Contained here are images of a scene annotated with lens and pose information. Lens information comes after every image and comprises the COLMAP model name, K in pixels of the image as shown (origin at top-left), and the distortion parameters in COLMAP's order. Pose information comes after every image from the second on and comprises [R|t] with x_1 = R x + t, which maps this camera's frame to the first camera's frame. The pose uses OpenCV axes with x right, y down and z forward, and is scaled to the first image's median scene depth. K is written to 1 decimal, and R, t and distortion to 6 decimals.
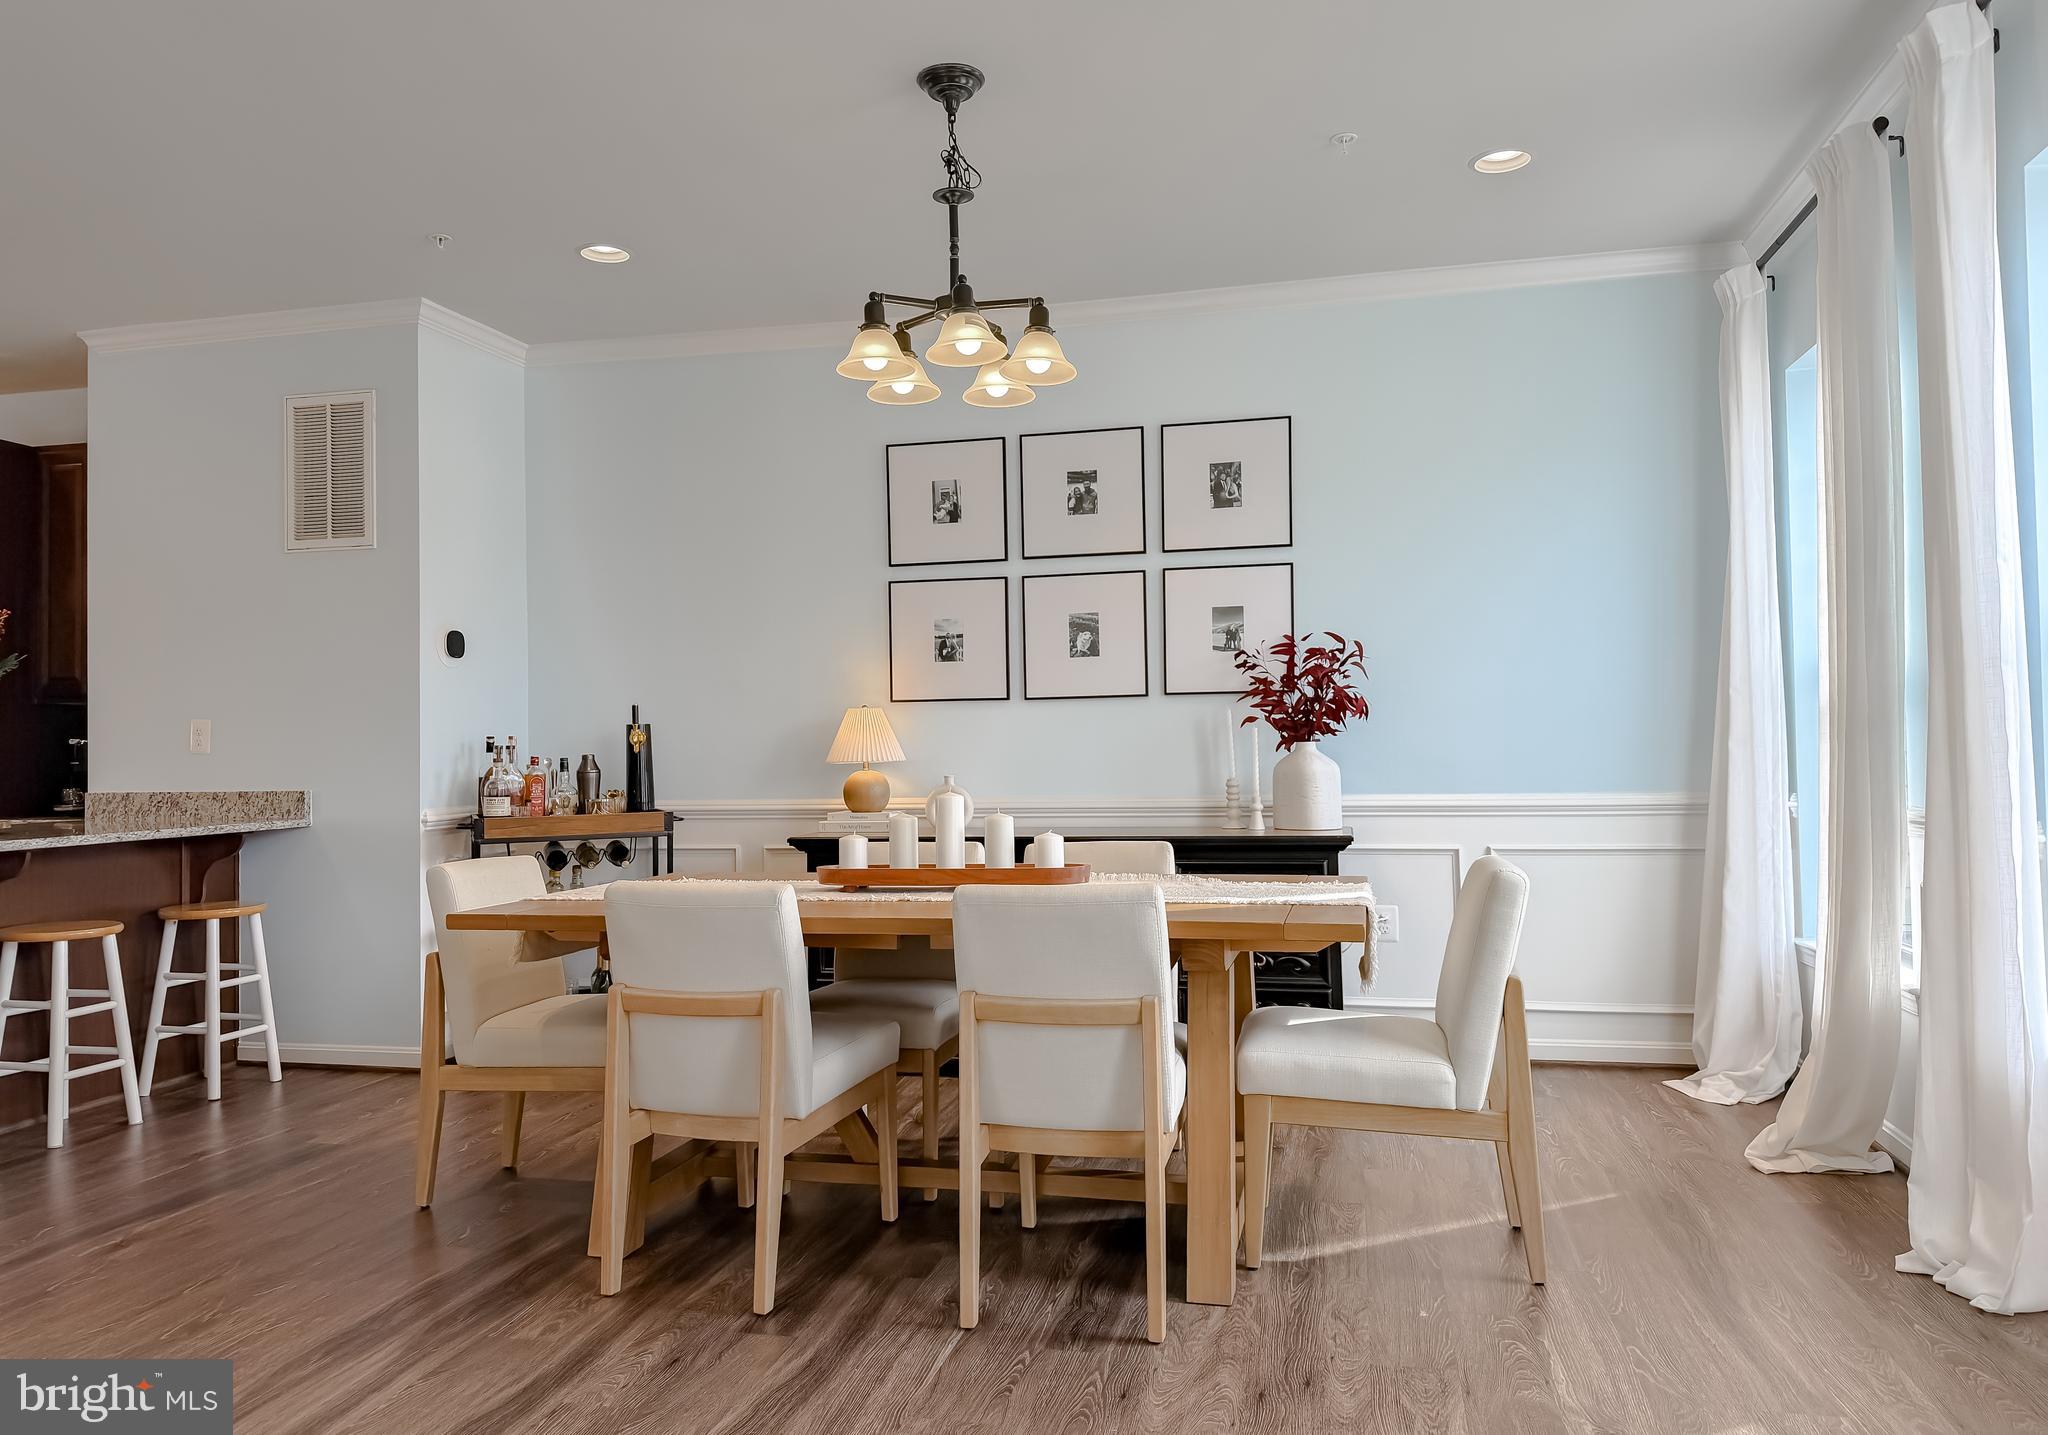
lens RADIAL K [[1406.0, 0, 1019.6], [0, 1406.0, 715.4], [0, 0, 1]] dist [0.117375, -0.197282]
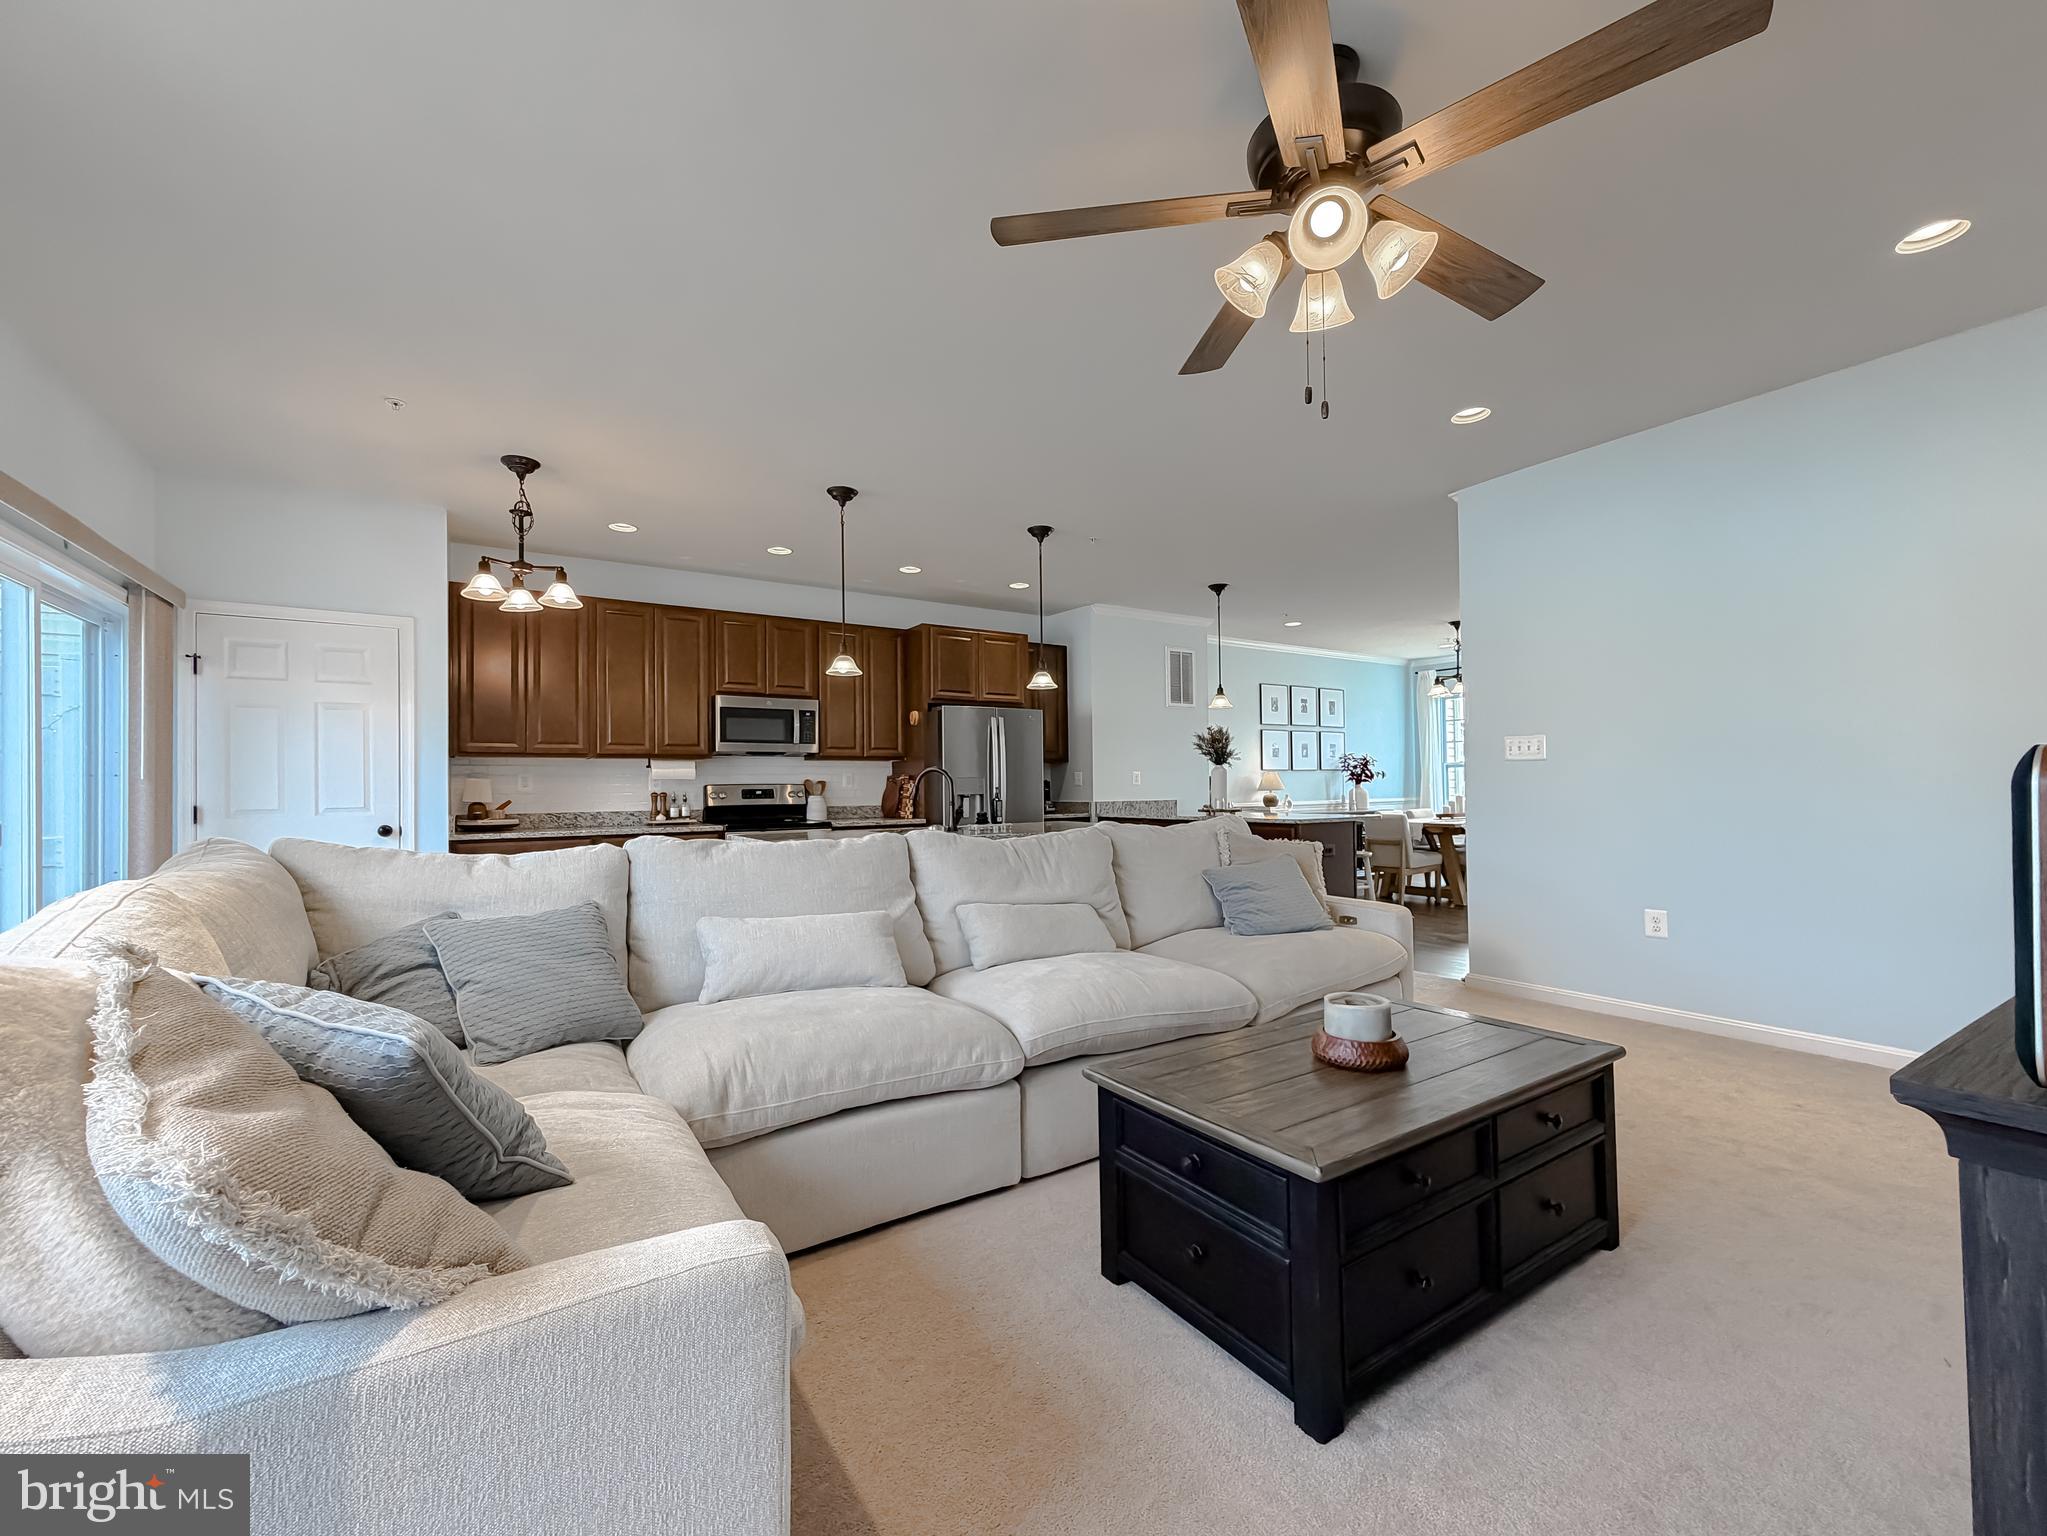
lens RADIAL K [[838.8, 0, 1019.4], [0, 838.8, 778.0], [0, 0, 1]] dist [0.000965, 0.000338]
pose [[0.694139, 0.016000, 0.719663, -1.874097], [-0.015147, 0.999856, -0.007620, 0.031051], [-0.719682, -0.005612, 0.694281, 0.153261]]
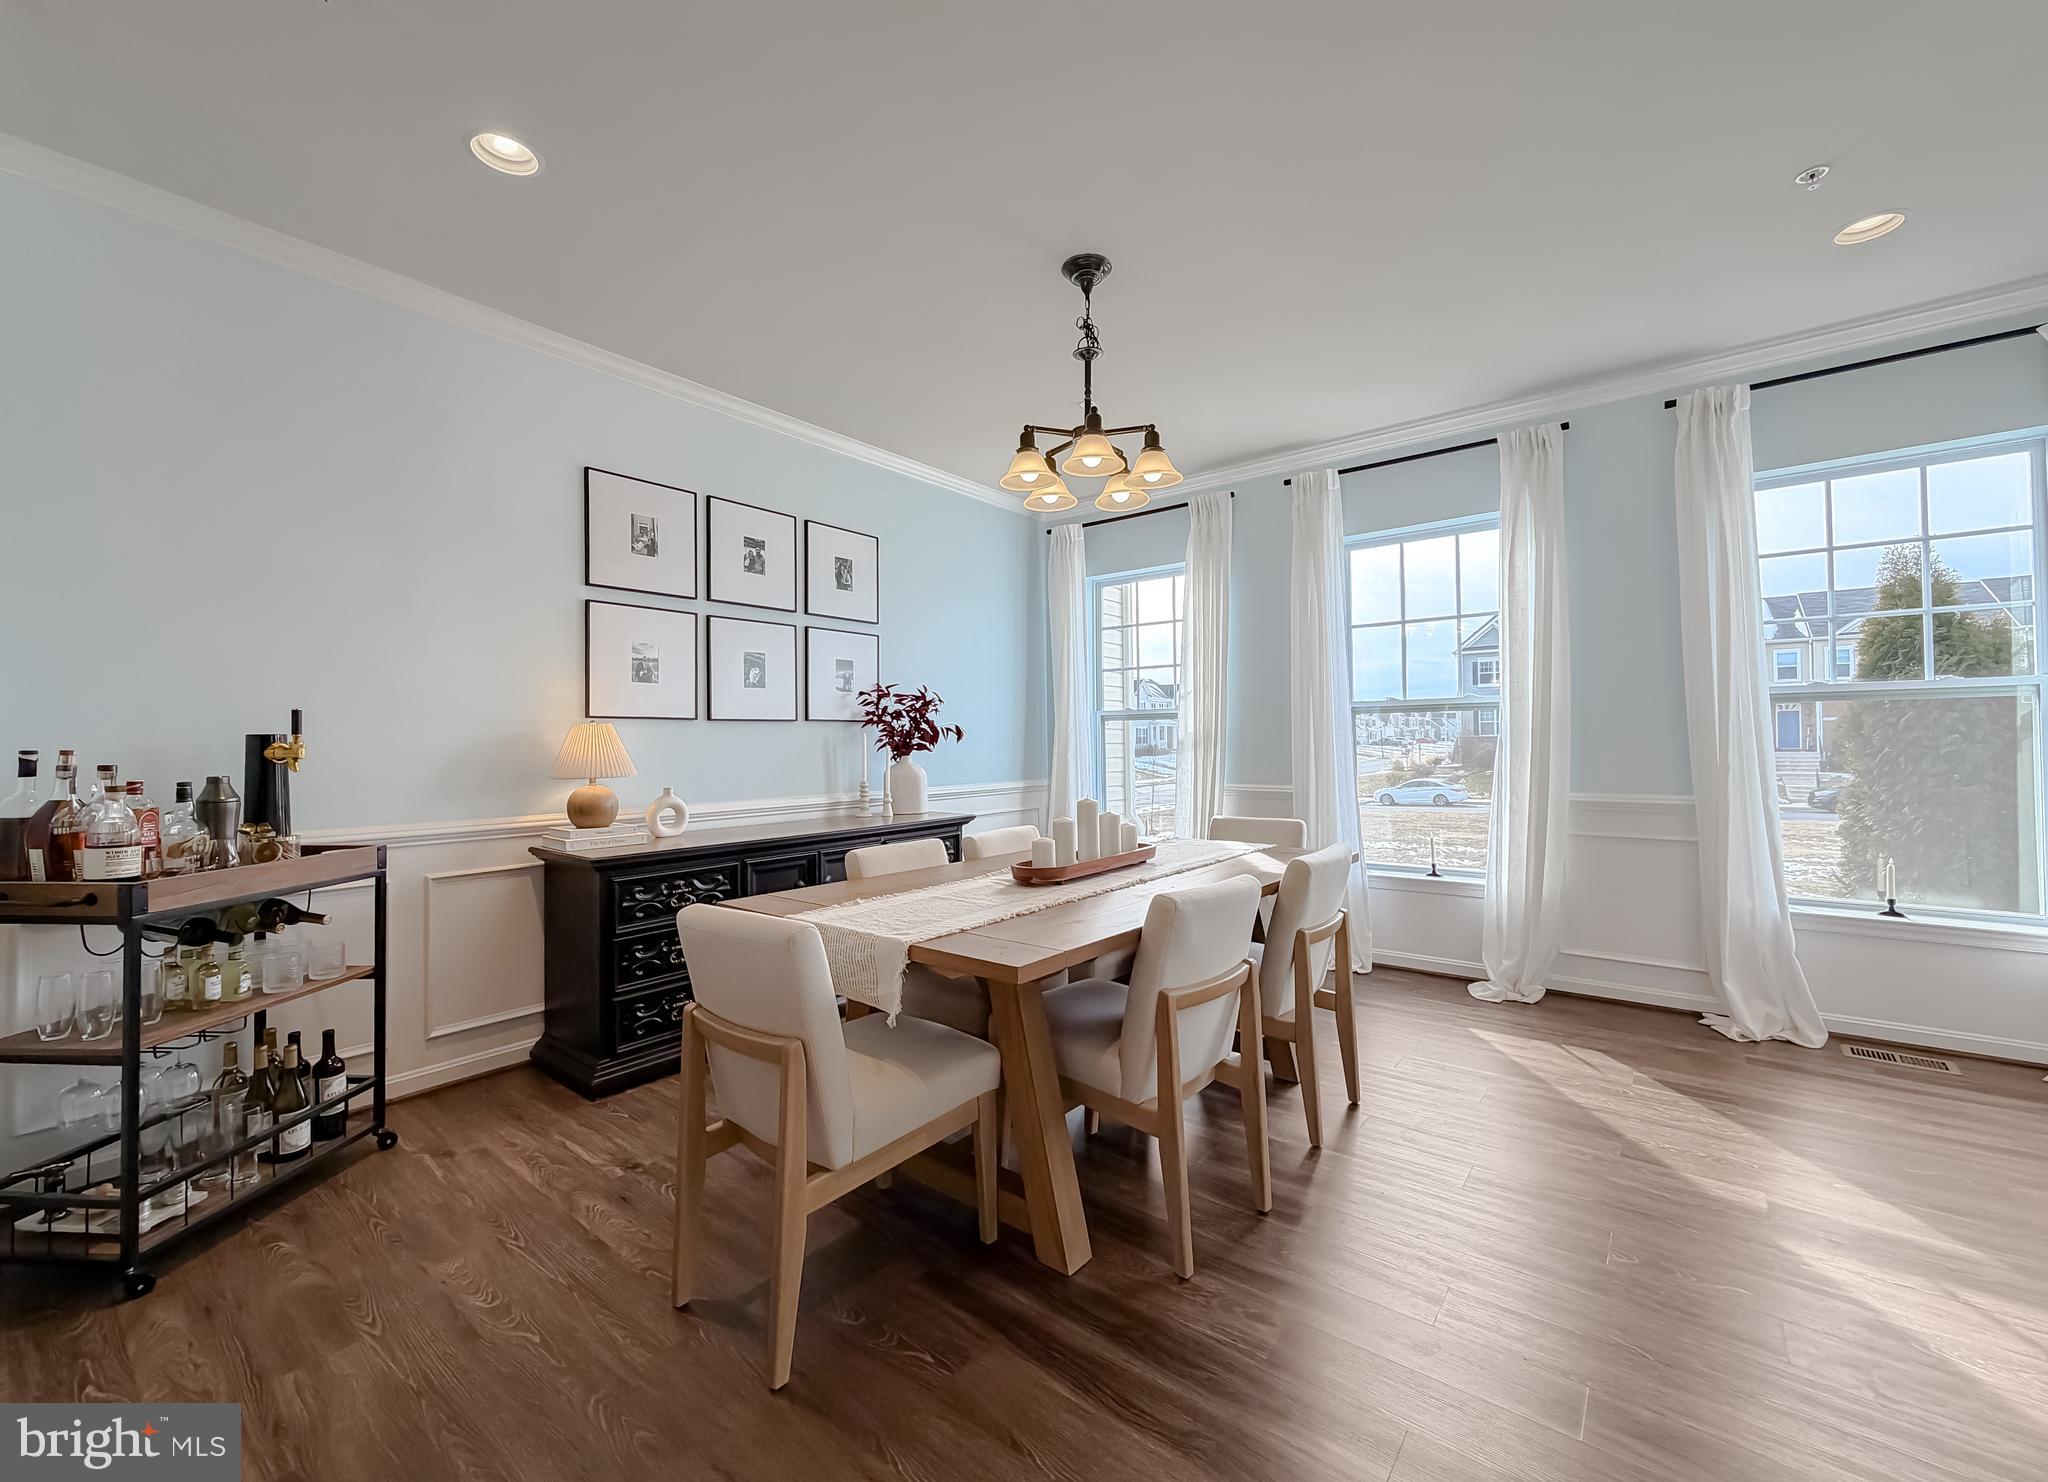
lens RADIAL K [[829.4, 0, 1017.2], [0, 829.4, 732.0], [0, 0, 1]] dist [0.005440, 0.000214]
pose [[0.436875, 0.022760, 0.899234, -0.540296], [-0.020641, 0.999670, -0.015274, 0.004084], [-0.899285, -0.011888, 0.437201, 0.497071]]
